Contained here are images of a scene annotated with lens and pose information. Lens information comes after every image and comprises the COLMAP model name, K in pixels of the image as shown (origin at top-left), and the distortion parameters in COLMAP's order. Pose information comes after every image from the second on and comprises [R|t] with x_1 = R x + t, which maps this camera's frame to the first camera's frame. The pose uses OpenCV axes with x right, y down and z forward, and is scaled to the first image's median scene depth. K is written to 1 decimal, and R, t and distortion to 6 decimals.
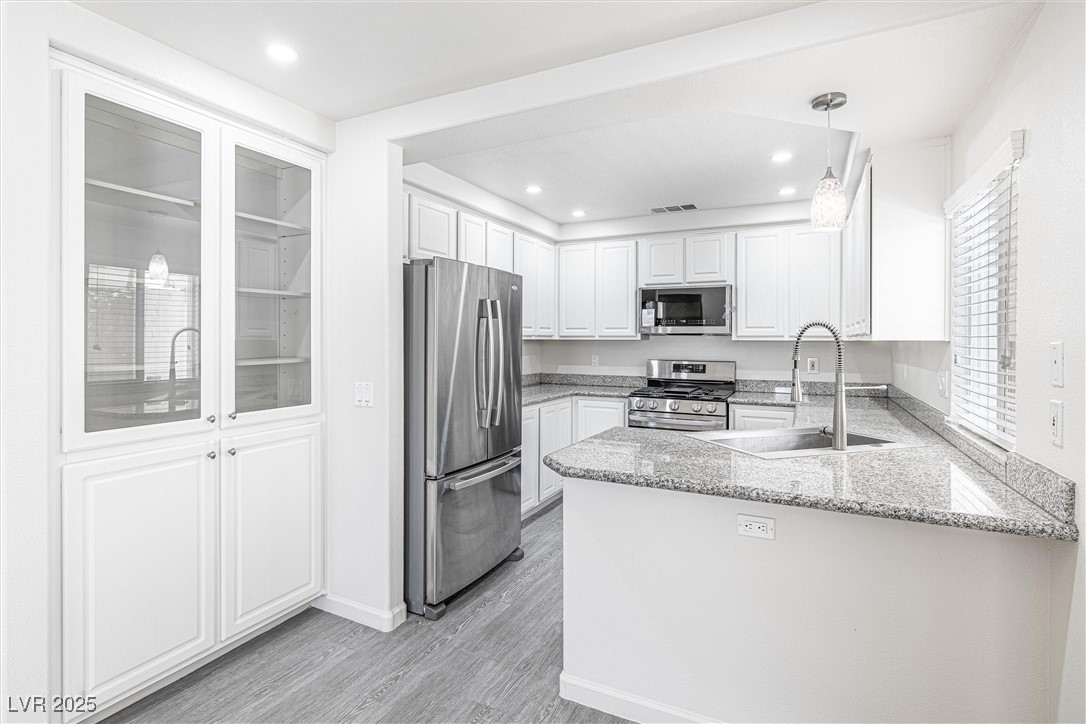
lens RADIAL K [[553.7, 0, 537.3], [0, 553.7, 339.1], [0, 0, 1]] dist [0.003493, 0.001731]
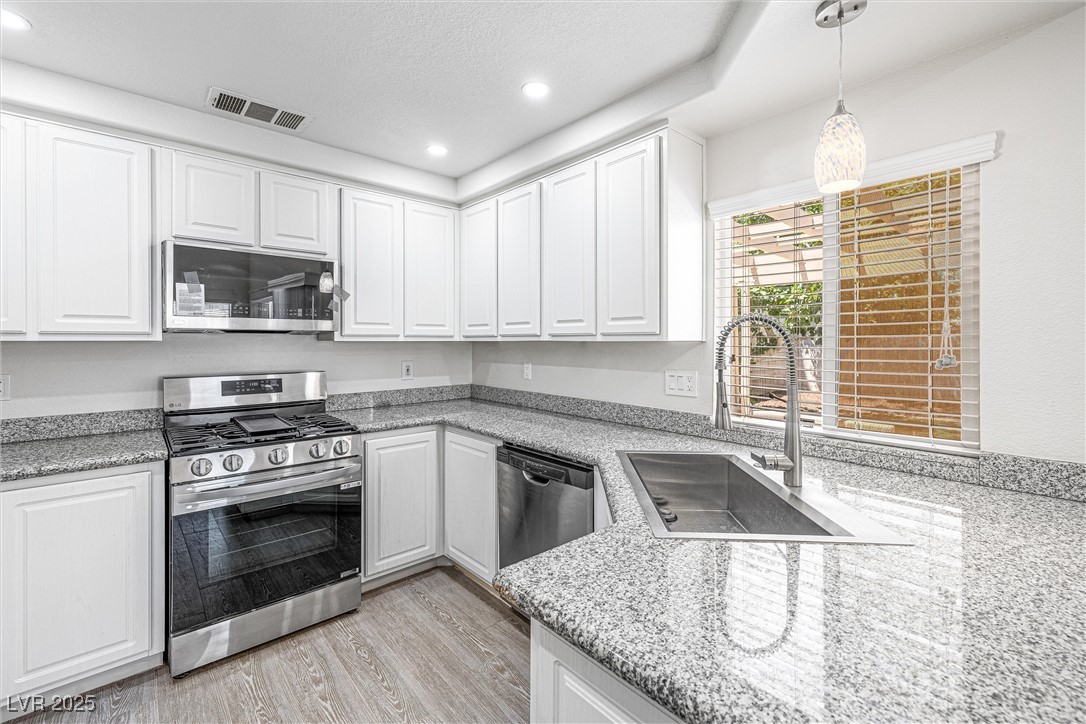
lens RADIAL K [[461.4, 0, 535.0], [0, 461.4, 342.8], [0, 0, 1]] dist [0.001978, -0.000898]
pose [[0.380868, -0.007761, 0.924597, -0.092904], [0.000927, 0.999967, 0.008012, -0.000260], [-0.924629, -0.002194, 0.380863, 0.574247]]
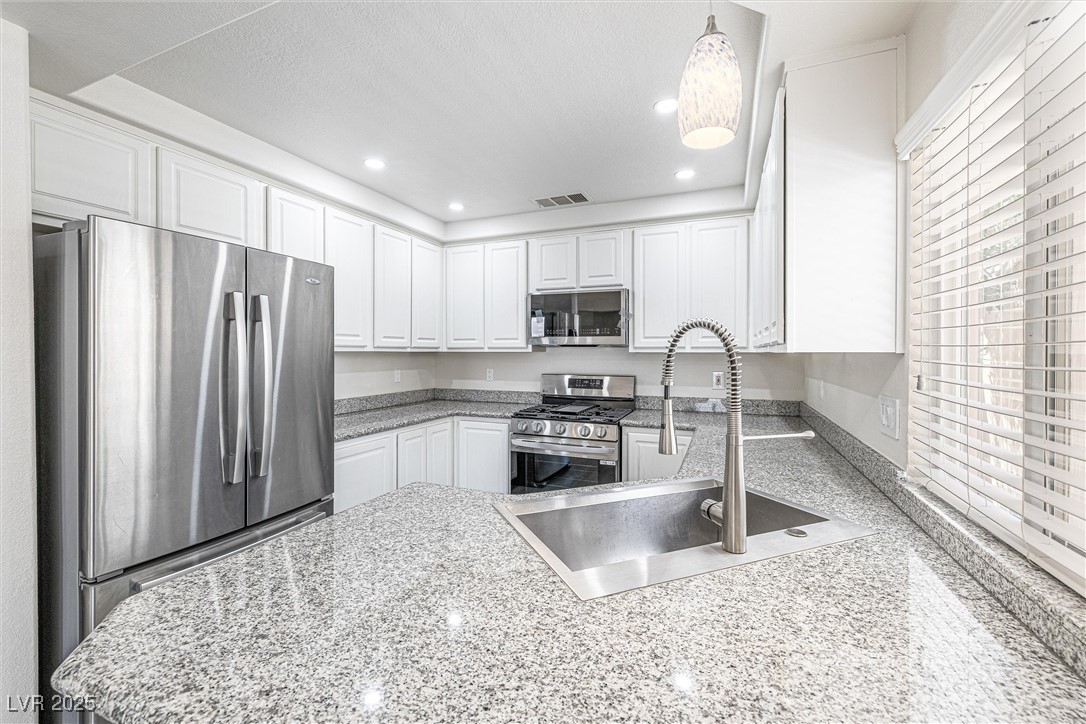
lens RADIAL K [[461.4, 0, 539.4], [0, 461.4, 352.4], [0, 0, 1]] dist [0.001978, -0.000898]
pose [[0.997841, -0.002394, 0.065626, 0.169288], [0.002236, 0.999994, 0.002493, 0.000254], [-0.065632, -0.002341, 0.997841, 0.291158]]
